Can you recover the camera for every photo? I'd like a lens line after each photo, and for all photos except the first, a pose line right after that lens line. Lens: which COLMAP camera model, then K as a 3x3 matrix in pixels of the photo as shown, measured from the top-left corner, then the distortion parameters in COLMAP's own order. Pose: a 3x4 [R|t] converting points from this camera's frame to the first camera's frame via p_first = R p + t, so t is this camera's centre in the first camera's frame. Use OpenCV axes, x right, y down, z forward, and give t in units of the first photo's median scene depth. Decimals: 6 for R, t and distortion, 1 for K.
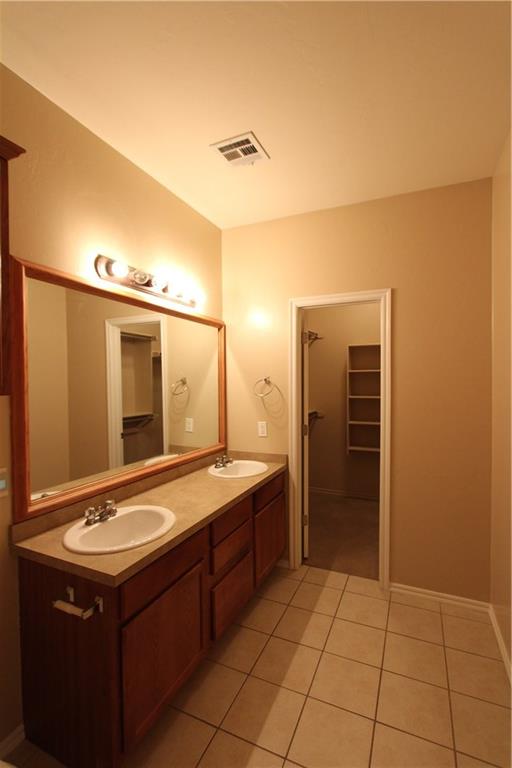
lens RADIAL K [[354.1, 0, 252.8], [0, 354.1, 381.7], [0, 0, 1]] dist [-0.018745, 0.003277]
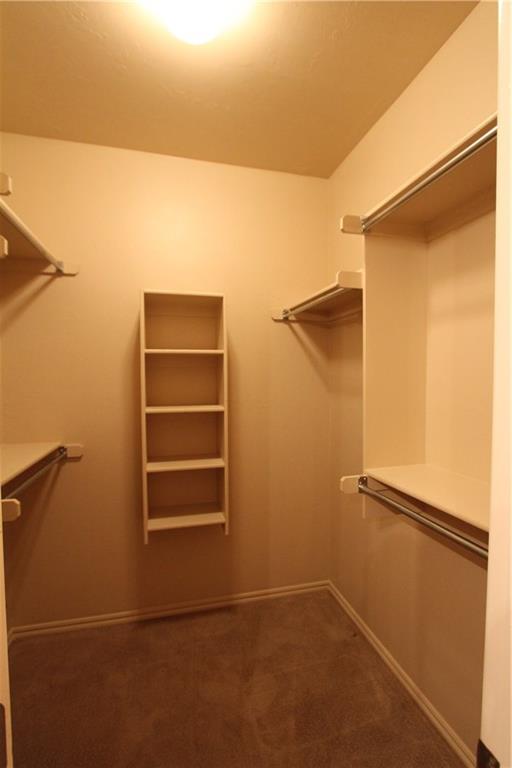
lens RADIAL K [[354.1, 0, 253.6], [0, 354.1, 387.6], [0, 0, 1]] dist [-0.018745, 0.003277]
pose [[0.777361, -0.024173, 0.628590, 0.093610], [0.004454, 0.999448, 0.032926, 0.000590], [-0.629039, -0.022796, 0.777039, 0.528563]]
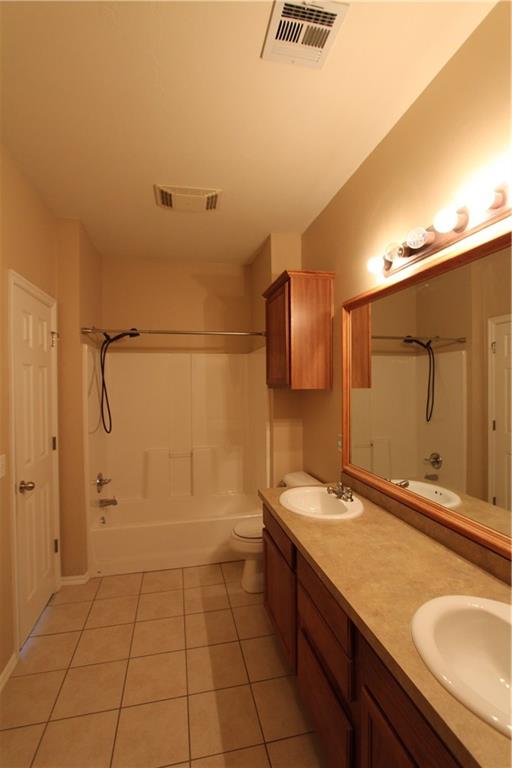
lens RADIAL K [[354.1, 0, 256.1], [0, 354.1, 385.4], [0, 0, 1]] dist [-0.018745, 0.003277]
pose [[-0.796633, 0.021020, -0.604098, 0.705663], [0.016486, 0.999779, 0.013048, -0.013001], [0.604238, 0.000436, -0.796803, 2.409741]]
